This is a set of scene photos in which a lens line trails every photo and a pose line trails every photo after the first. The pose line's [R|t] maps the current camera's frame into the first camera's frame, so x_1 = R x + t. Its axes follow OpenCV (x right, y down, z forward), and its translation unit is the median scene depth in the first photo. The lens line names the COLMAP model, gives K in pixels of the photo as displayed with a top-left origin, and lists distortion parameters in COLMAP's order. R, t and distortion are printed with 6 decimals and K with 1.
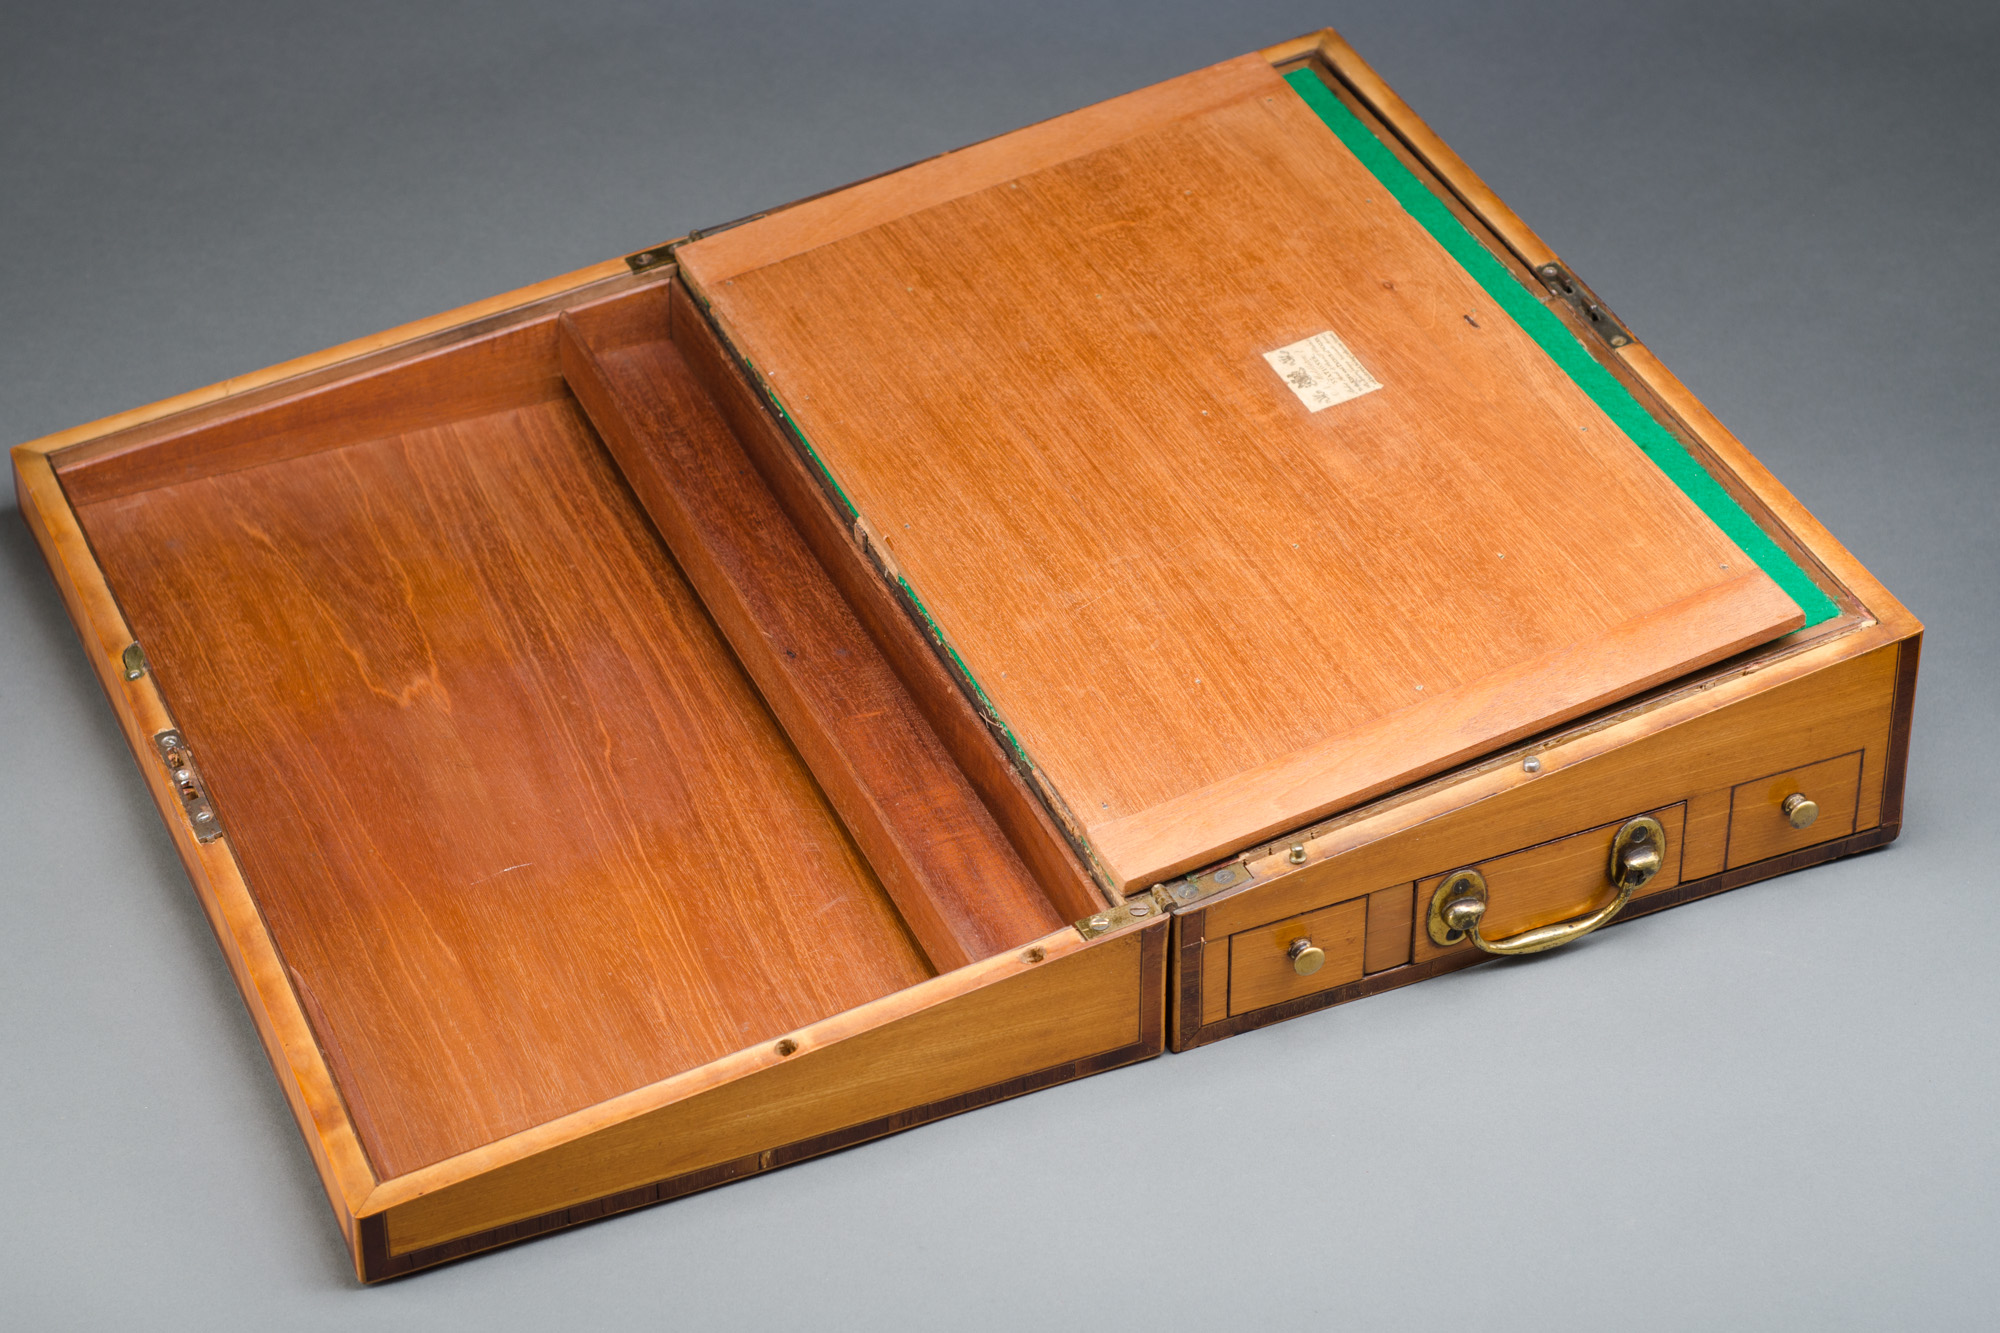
lens RADIAL K [[4329.5, 0, 895.0], [0, 4329.5, 466.8], [0, 0, 1]] dist [-0.064559, 0.158002]
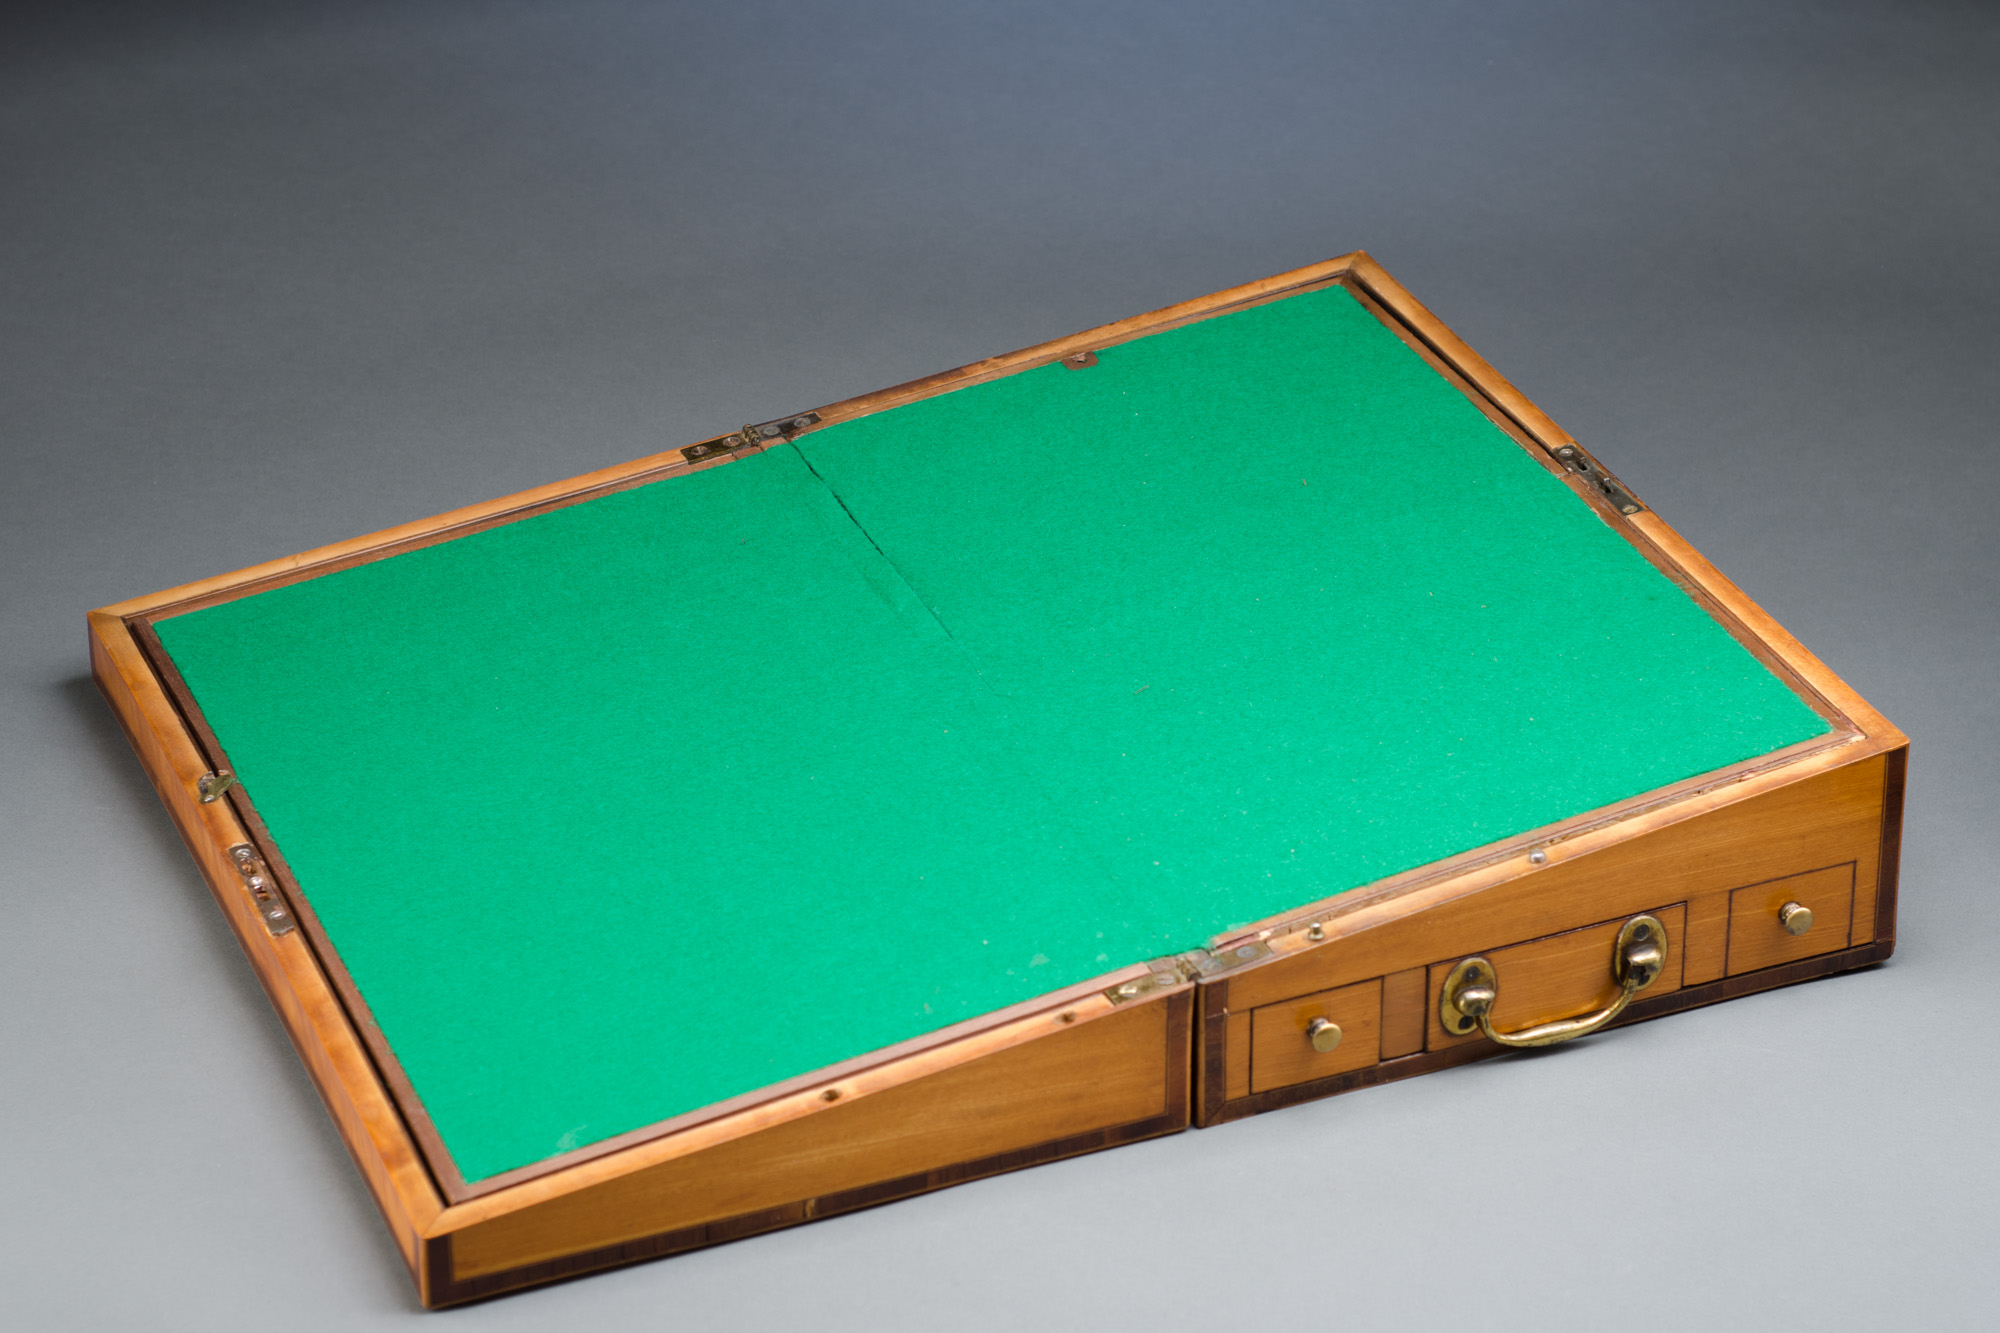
lens RADIAL K [[4797.5, 0, 1000.0], [0, 4797.5, 666.5], [0, 0, 1]] dist [-0.047758, -0.125973]
pose [[0.999906, 0.008070, 0.011123, 0.002216], [-0.007011, 0.995718, -0.092172, 0.129252], [-0.011819, 0.092085, 0.995681, -0.168370]]
